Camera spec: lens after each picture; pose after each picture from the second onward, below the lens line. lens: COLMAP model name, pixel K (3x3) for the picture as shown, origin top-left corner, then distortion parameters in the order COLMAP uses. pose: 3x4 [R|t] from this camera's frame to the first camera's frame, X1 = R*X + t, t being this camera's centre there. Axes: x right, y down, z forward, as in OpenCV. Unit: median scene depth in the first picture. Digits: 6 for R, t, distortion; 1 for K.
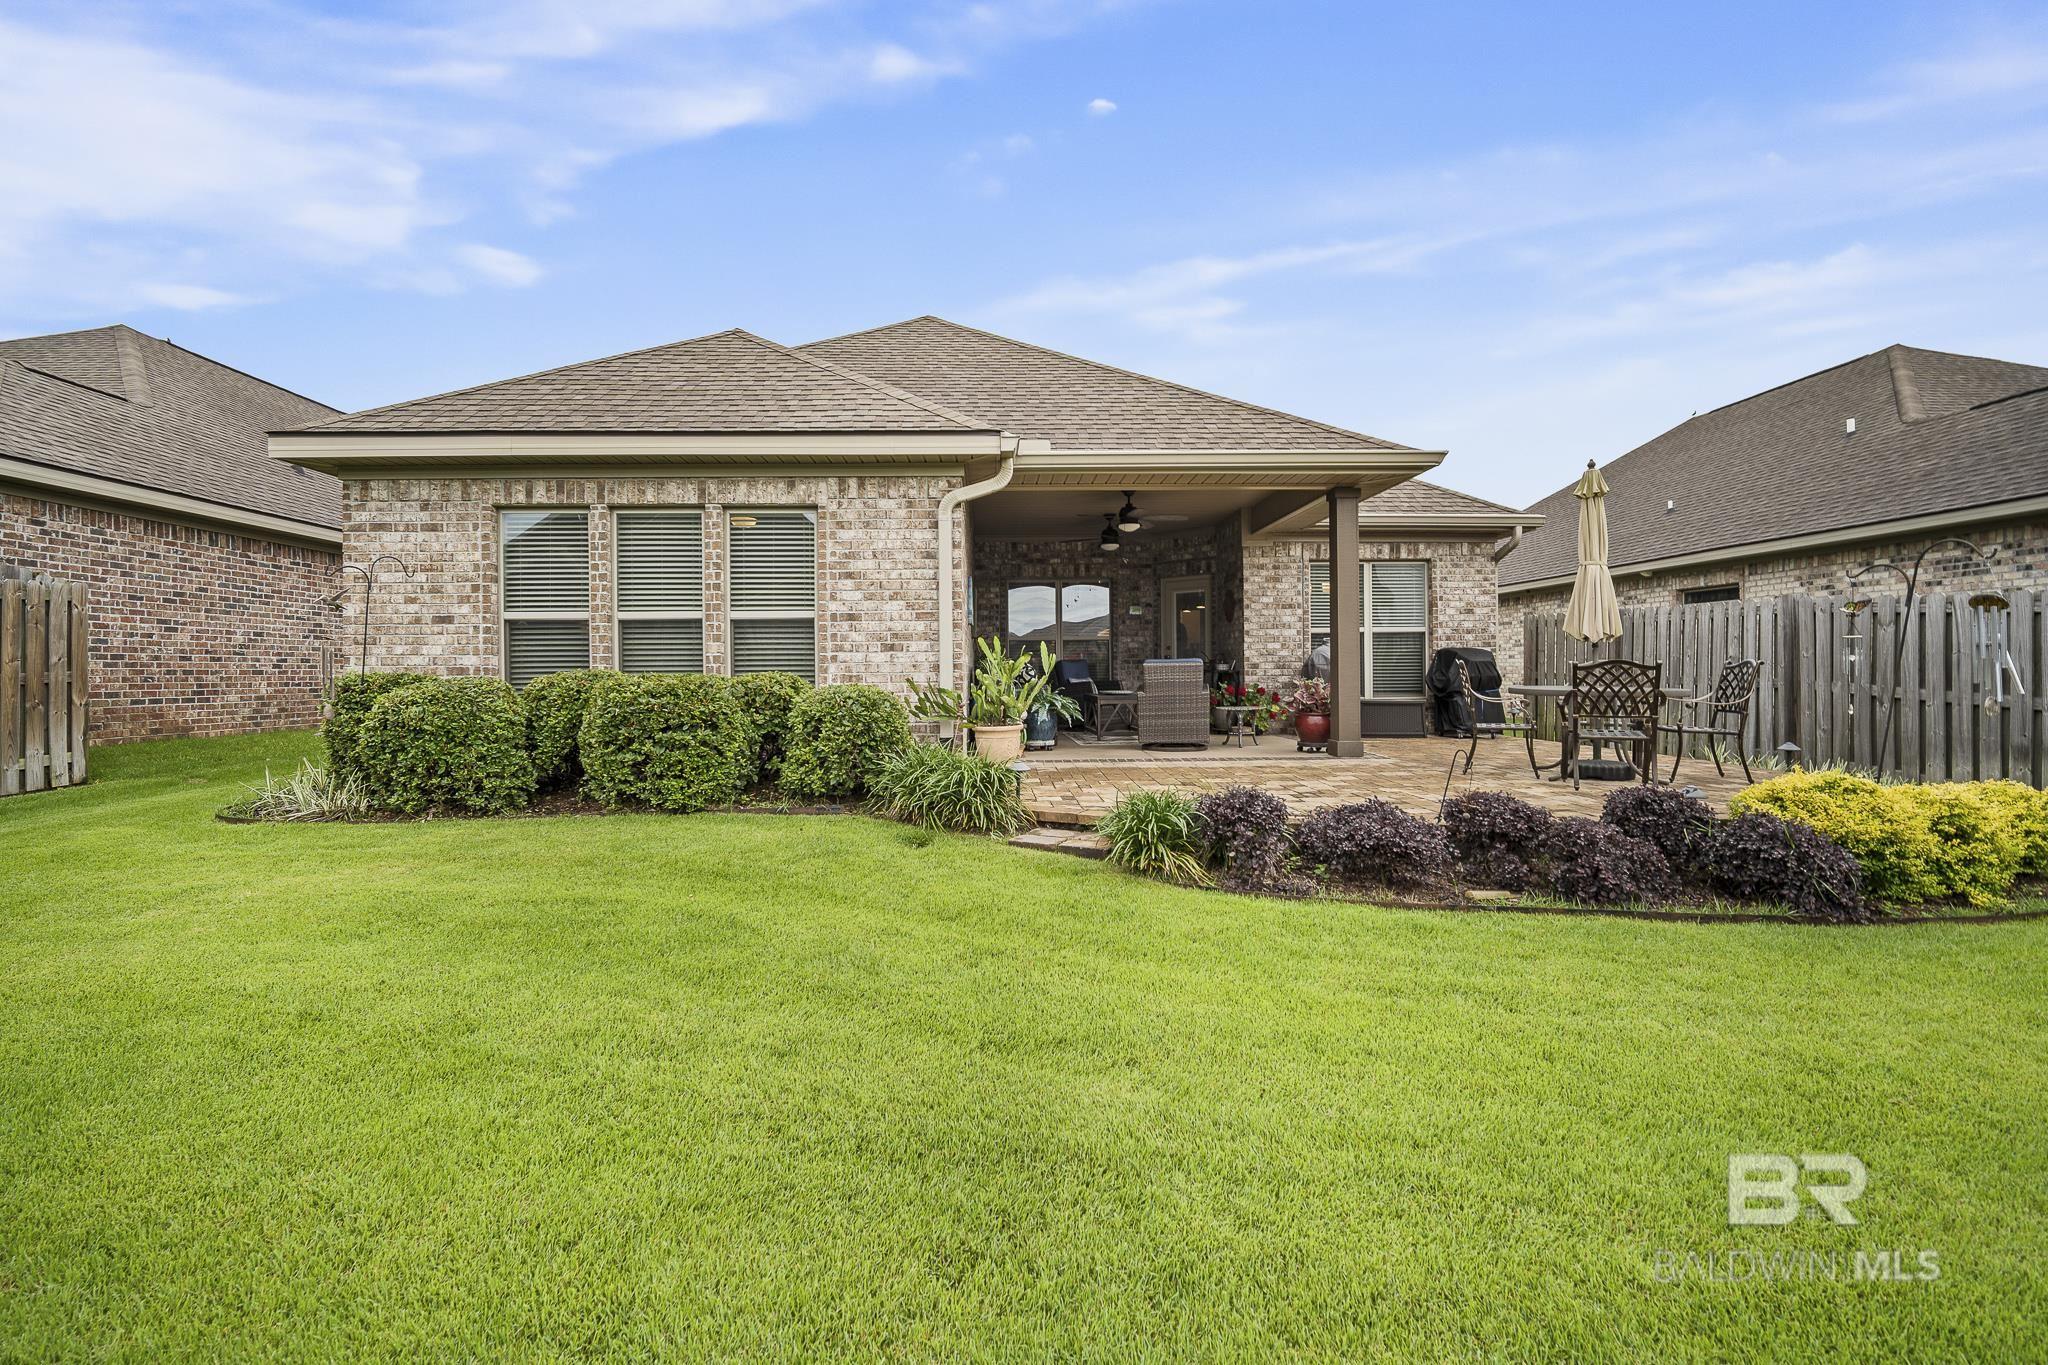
lens RADIAL K [[881.7, 0, 1033.5], [0, 881.7, 671.2], [0, 0, 1]] dist [0.000146, 0.000037]
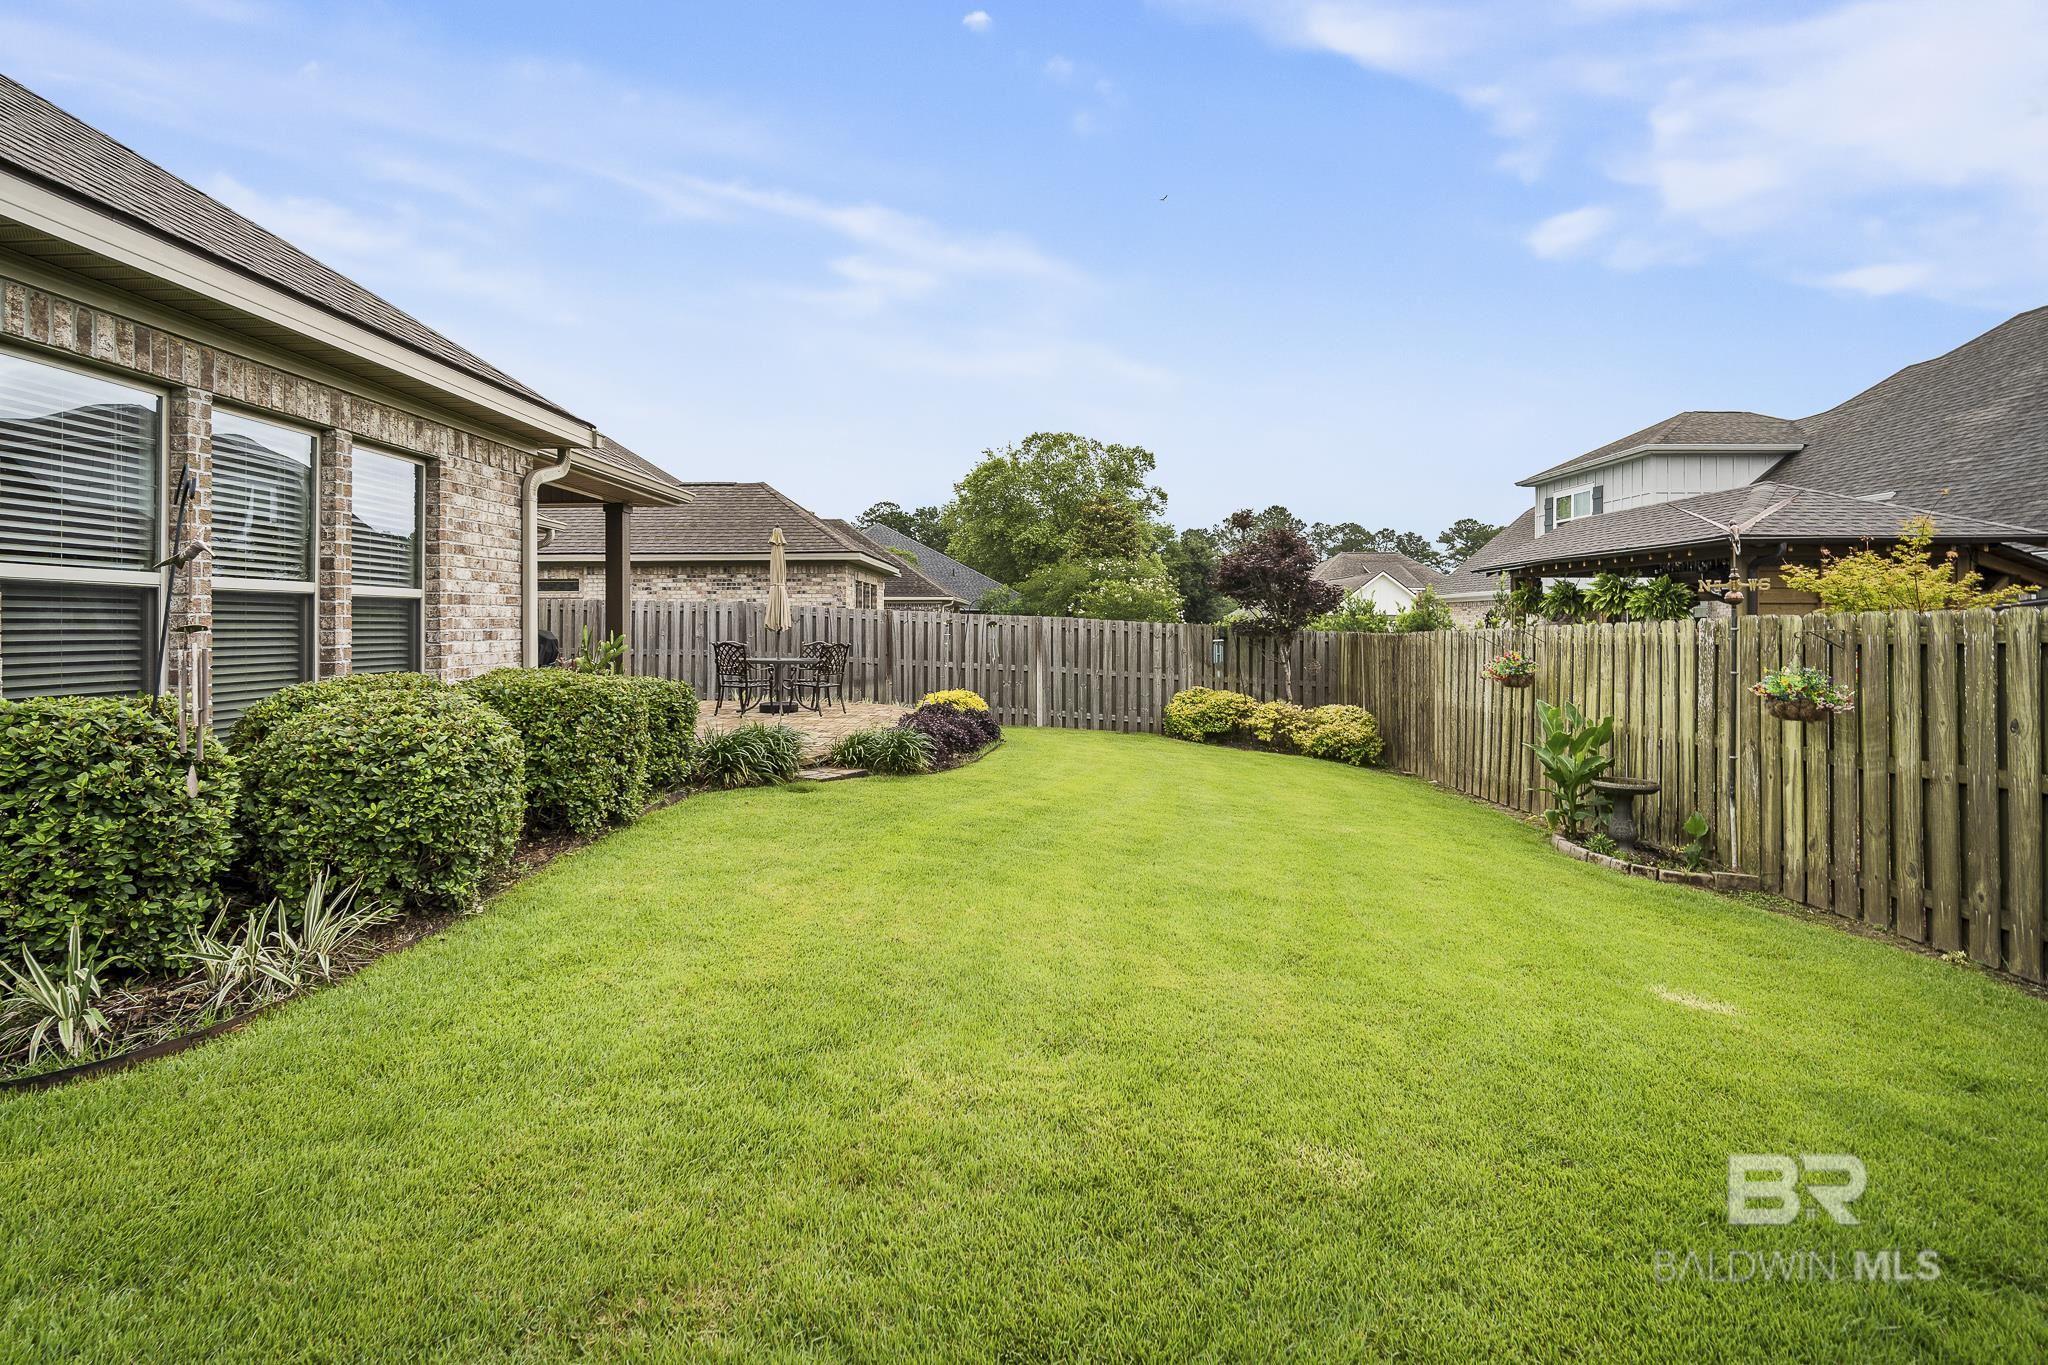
lens RADIAL K [[931.7, 0, 1021.2], [0, 931.7, 617.5], [0, 0, 1]] dist [-0.000982, 0.000282]
pose [[0.039572, 0.015871, 0.999091, -1.069502], [-0.000626, 0.999874, -0.015858, -0.030410], [-0.999217, 0.000002, 0.039577, 0.434898]]
